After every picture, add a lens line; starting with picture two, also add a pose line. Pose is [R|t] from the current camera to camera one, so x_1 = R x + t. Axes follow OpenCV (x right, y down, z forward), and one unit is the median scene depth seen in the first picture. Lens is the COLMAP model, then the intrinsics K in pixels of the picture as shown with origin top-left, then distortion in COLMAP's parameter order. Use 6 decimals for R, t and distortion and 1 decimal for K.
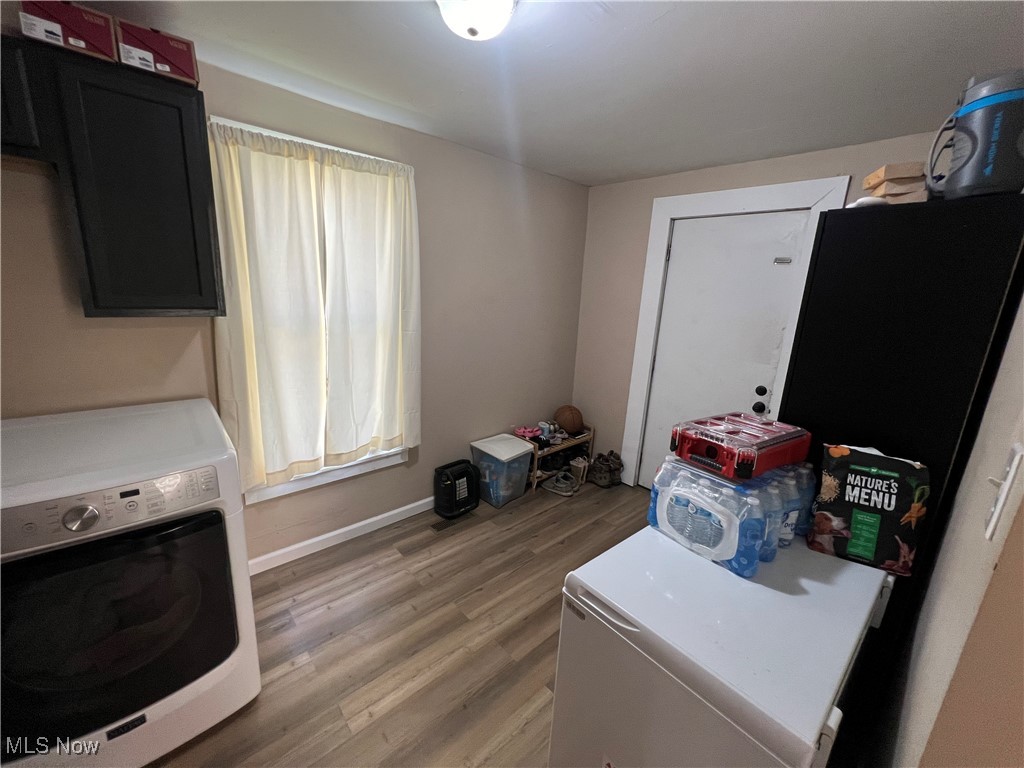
lens RADIAL K [[406.5, 0, 515.1], [0, 406.5, 384.6], [0, 0, 1]] dist [0.002939, 0.000144]
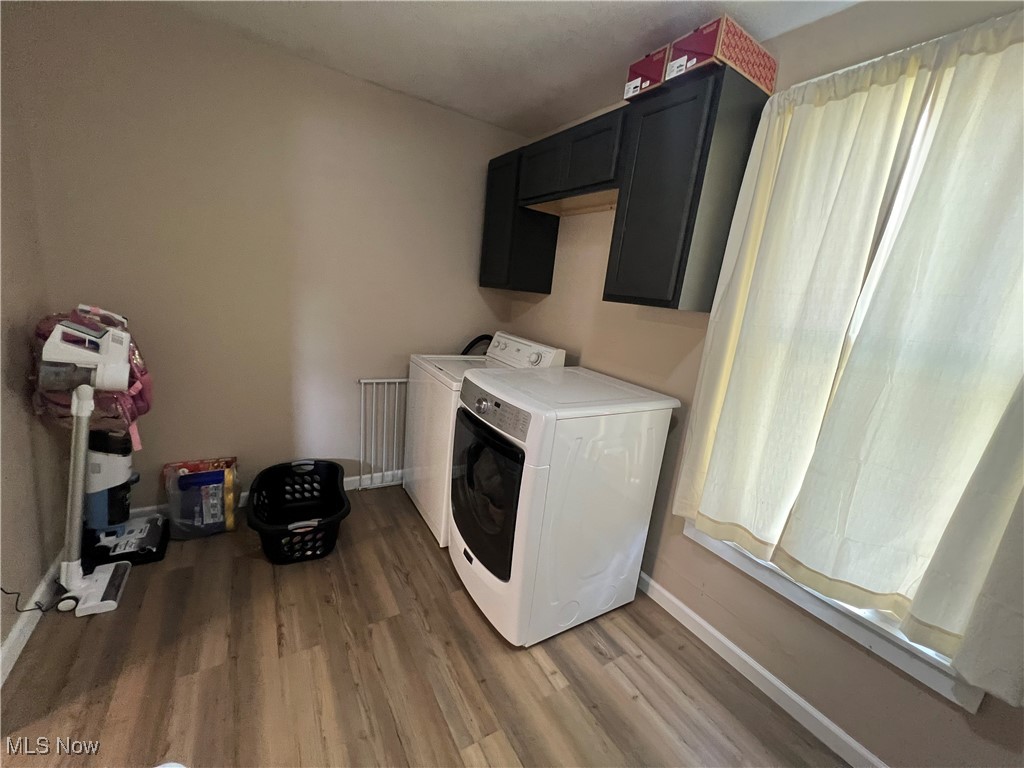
lens RADIAL K [[406.5, 0, 512.4], [0, 406.5, 385.0], [0, 0, 1]] dist [0.002939, 0.000144]
pose [[-0.171190, 0.152756, -0.973324, 0.182202], [-0.343599, 0.916627, 0.204290, -0.045678], [0.923382, 0.369406, -0.104431, 0.527543]]
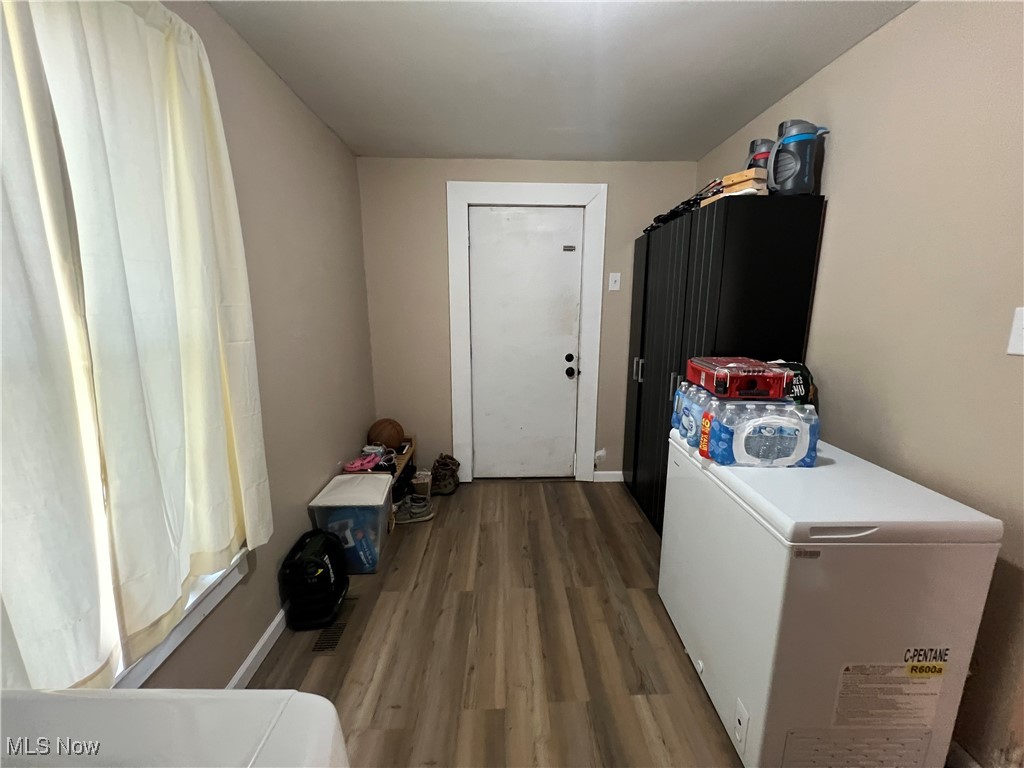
lens RADIAL K [[406.5, 0, 511.5], [0, 406.5, 384.3], [0, 0, 1]] dist [0.002939, 0.000144]
pose [[0.654197, -0.195878, 0.730519, -0.419753], [0.210410, 0.974886, 0.072975, -0.034107], [-0.726466, 0.105968, 0.678983, 0.344811]]
